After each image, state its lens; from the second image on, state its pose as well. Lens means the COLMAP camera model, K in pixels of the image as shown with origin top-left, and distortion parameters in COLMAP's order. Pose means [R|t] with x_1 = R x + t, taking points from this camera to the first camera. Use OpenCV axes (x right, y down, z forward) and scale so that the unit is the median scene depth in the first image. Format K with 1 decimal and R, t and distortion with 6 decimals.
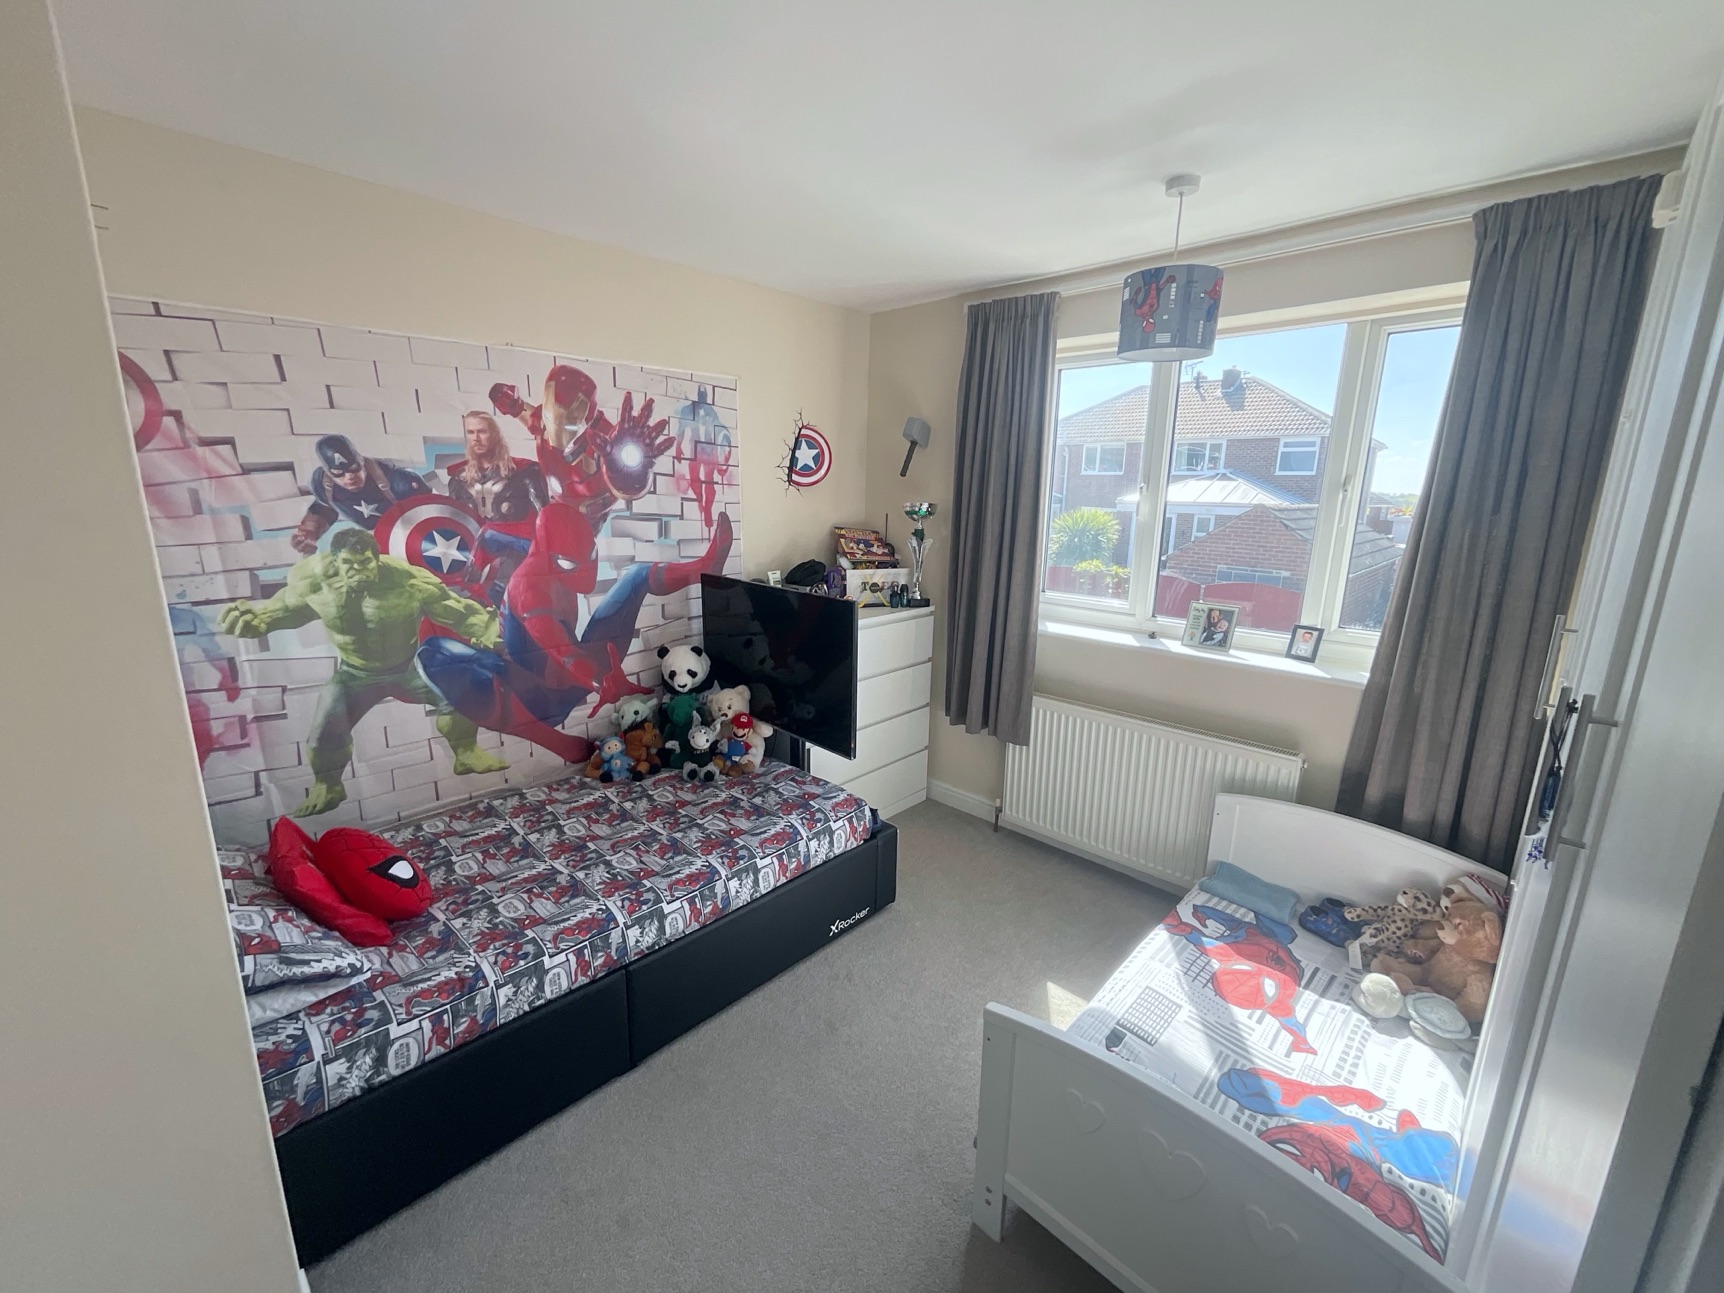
lens RADIAL K [[700.5, 0, 855.8], [0, 700.5, 646.2], [0, 0, 1]] dist [-0.001860, 0.000061]
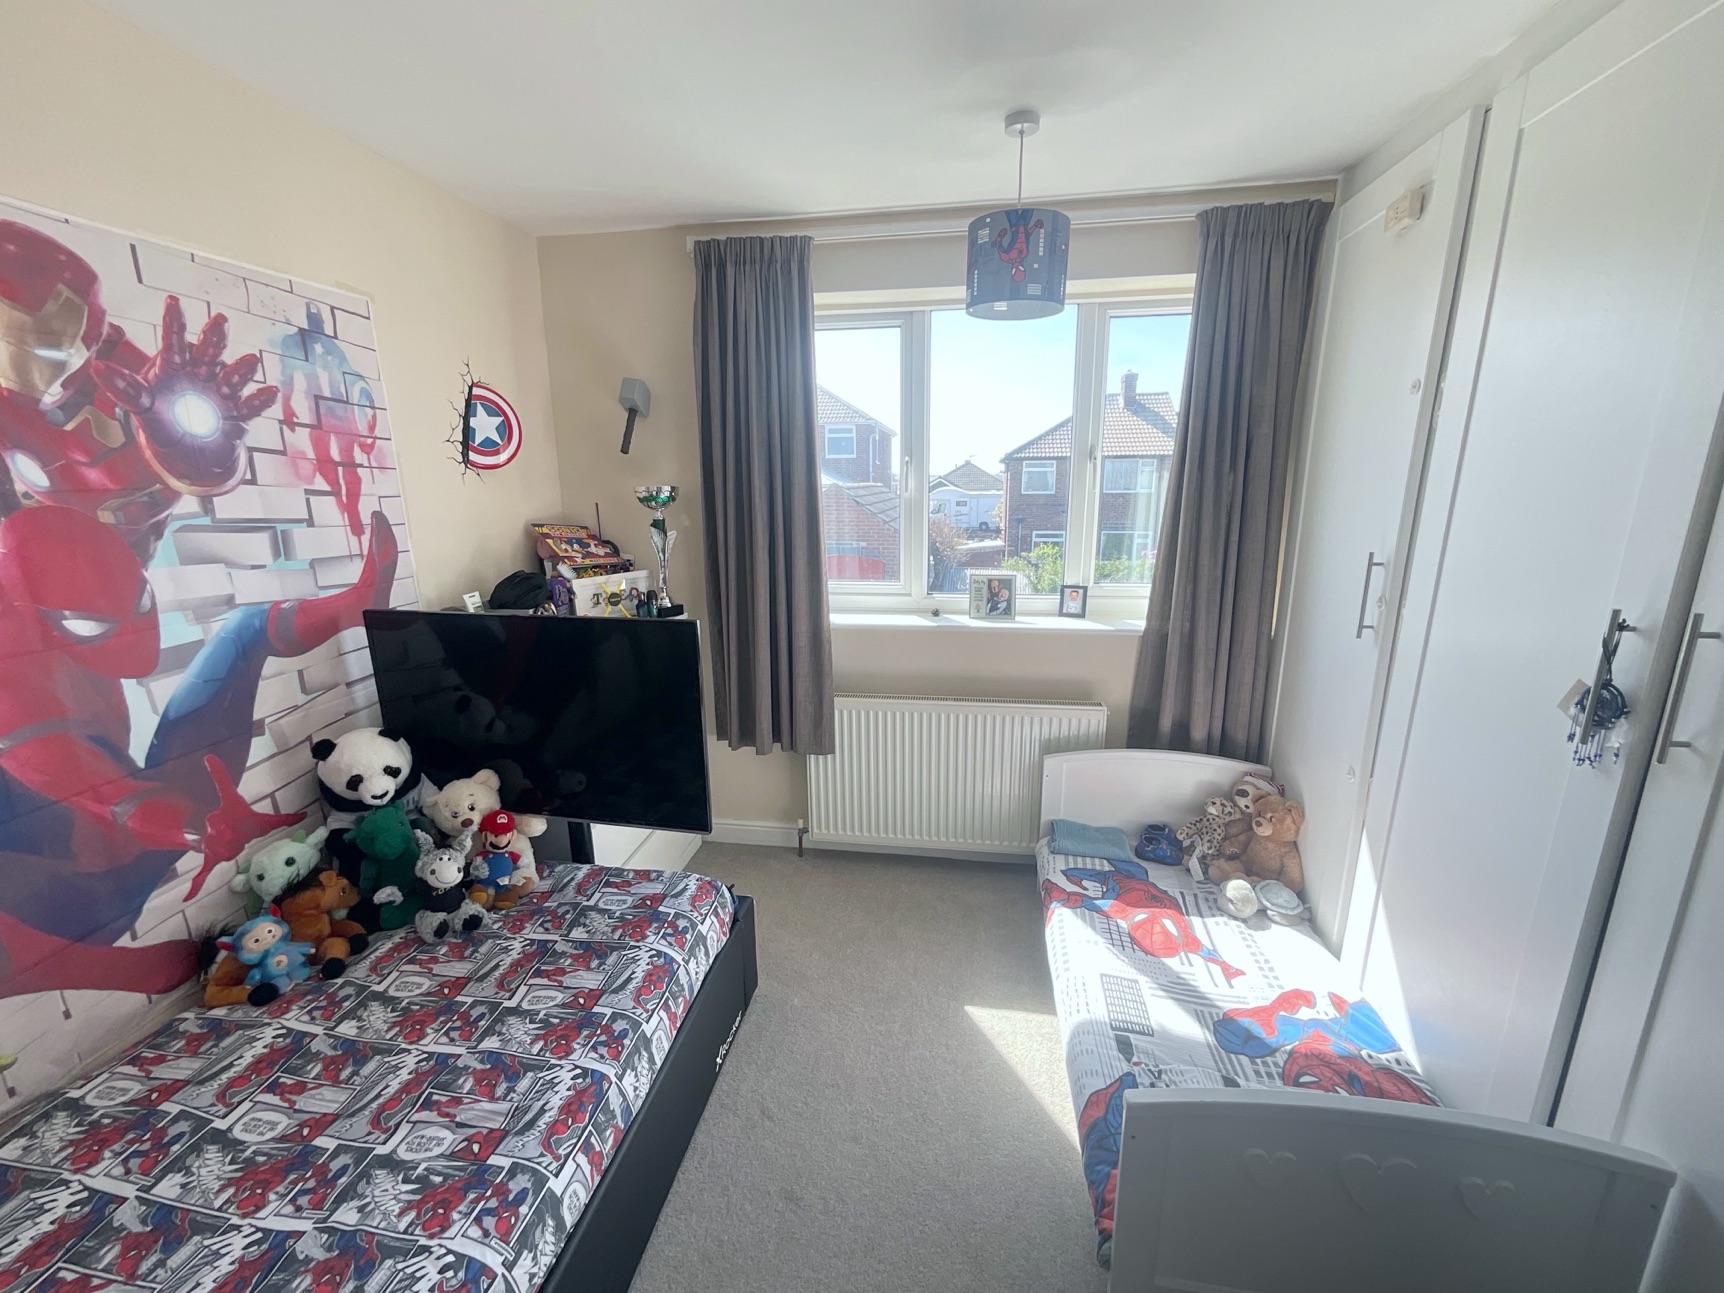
lens RADIAL K [[700.5, 0, 854.3], [0, 700.5, 646.3], [0, 0, 1]] dist [-0.001860, 0.000061]
pose [[0.821869, -0.158283, 0.547246, -0.271986], [0.149566, 0.986880, 0.060817, -0.058535], [-0.549692, 0.031866, 0.834760, 0.314559]]
